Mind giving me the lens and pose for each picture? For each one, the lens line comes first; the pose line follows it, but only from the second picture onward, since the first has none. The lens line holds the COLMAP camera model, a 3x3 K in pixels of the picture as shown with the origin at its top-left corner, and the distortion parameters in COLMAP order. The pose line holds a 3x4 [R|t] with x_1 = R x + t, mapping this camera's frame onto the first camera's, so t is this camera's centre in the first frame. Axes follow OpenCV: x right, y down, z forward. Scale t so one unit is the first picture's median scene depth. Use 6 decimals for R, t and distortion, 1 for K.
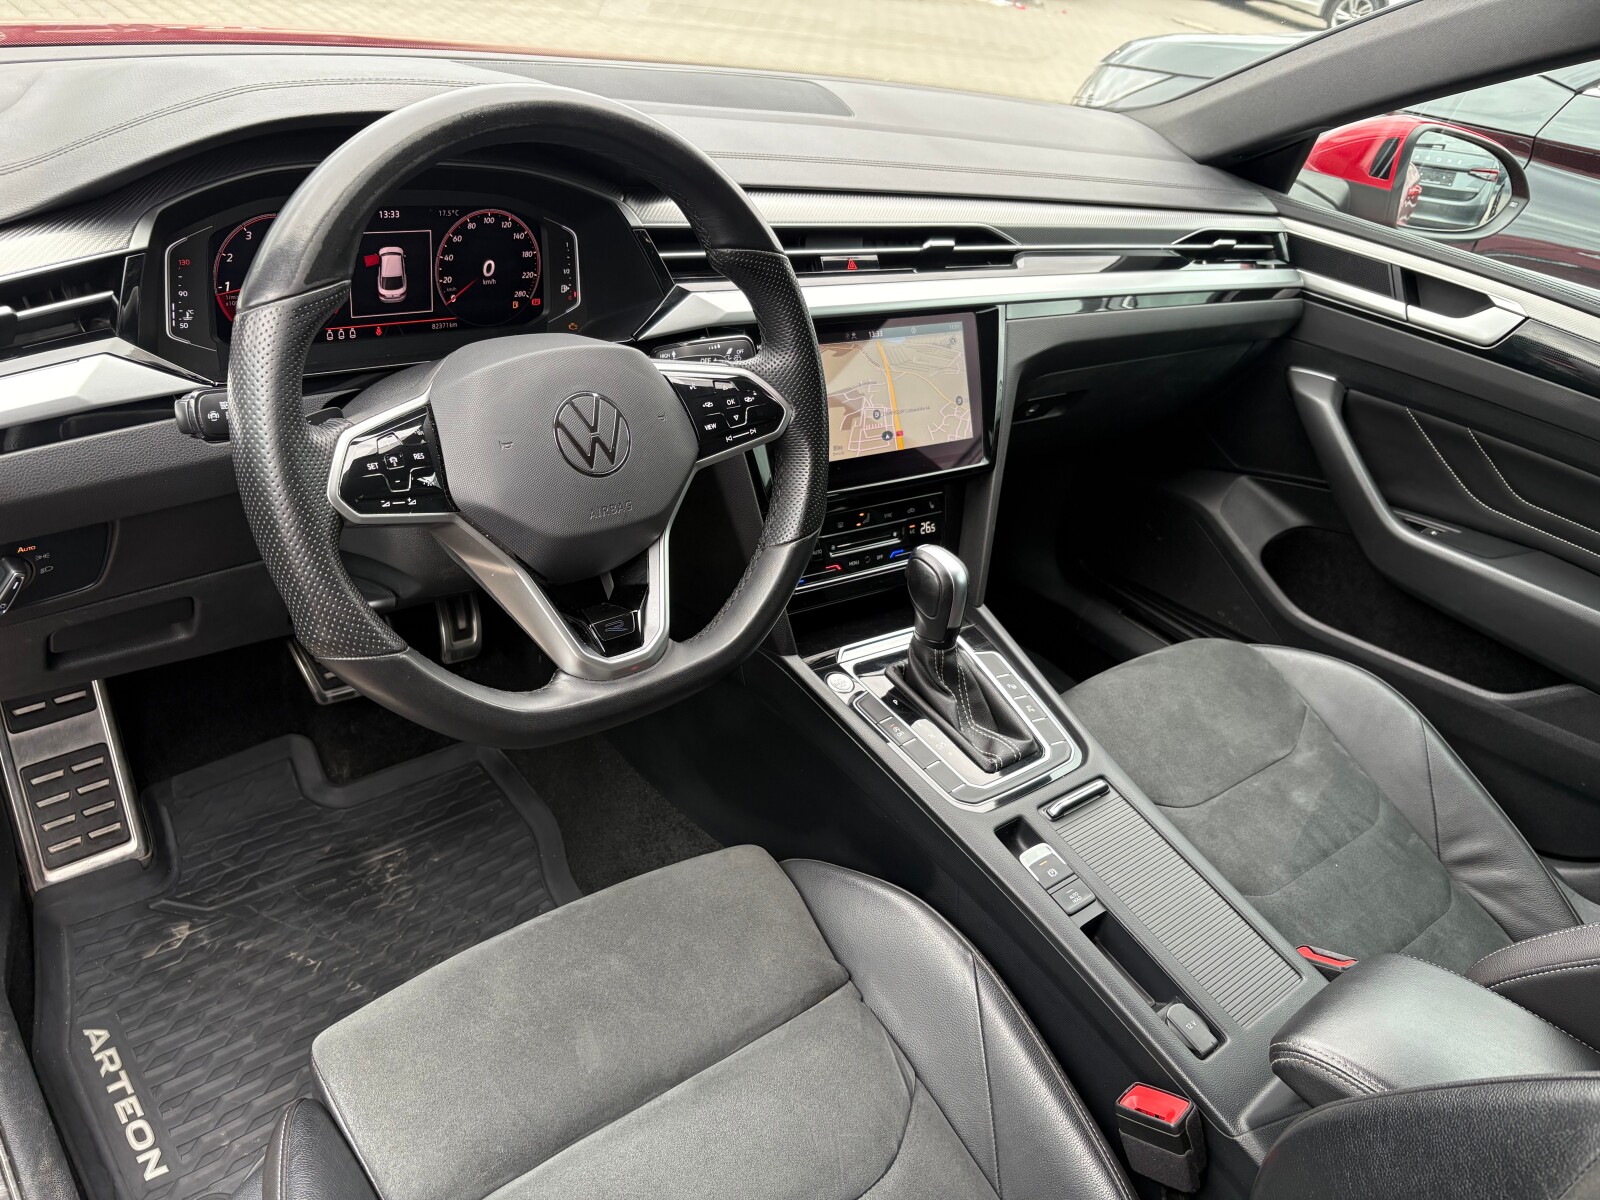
lens RADIAL K [[1225.9, 0, 800.7], [0, 1225.9, 609.3], [0, 0, 1]] dist [0.031586, -0.038607]
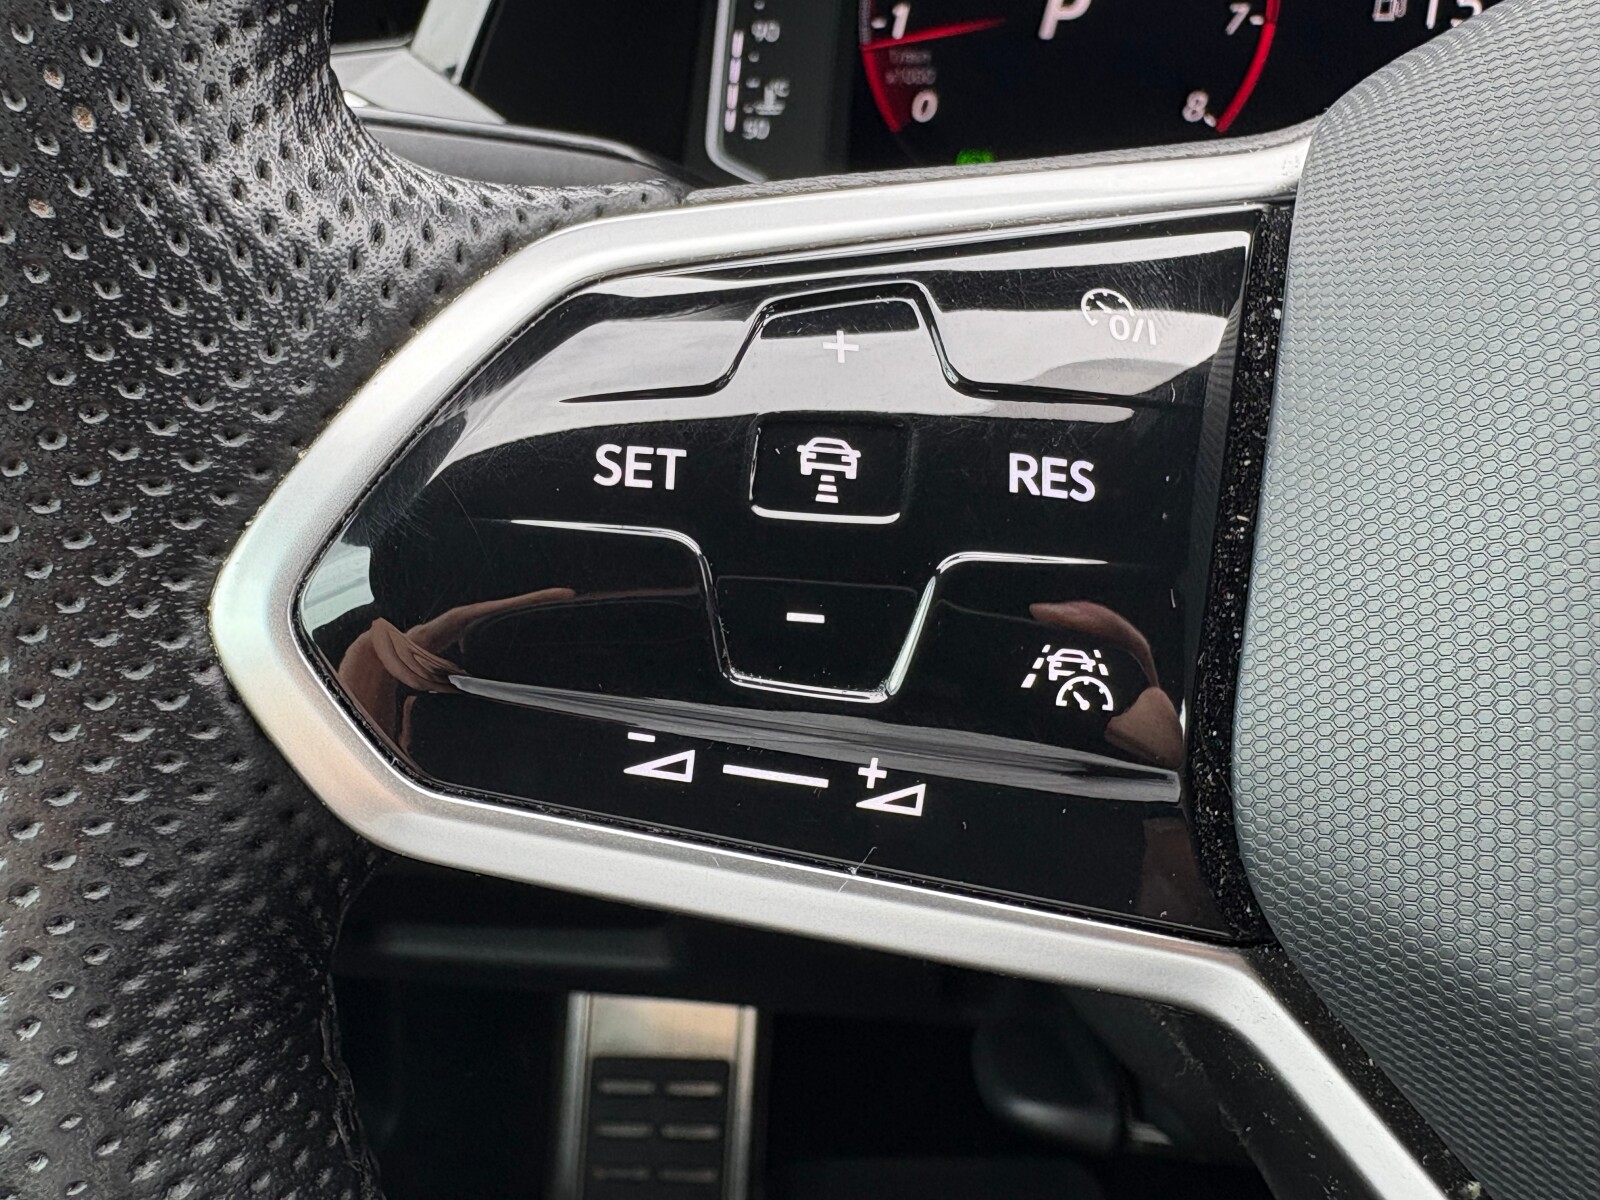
lens RADIAL K [[1516.1, 0, 689.8], [0, 1516.1, 610.9], [0, 0, 1]] dist [0.045129, 0.000000]
pose [[0.665819, 0.160931, -0.728551, -0.135535], [-0.274165, 0.960920, -0.038299, -0.059406], [0.693915, 0.225244, 0.683920, 0.550090]]
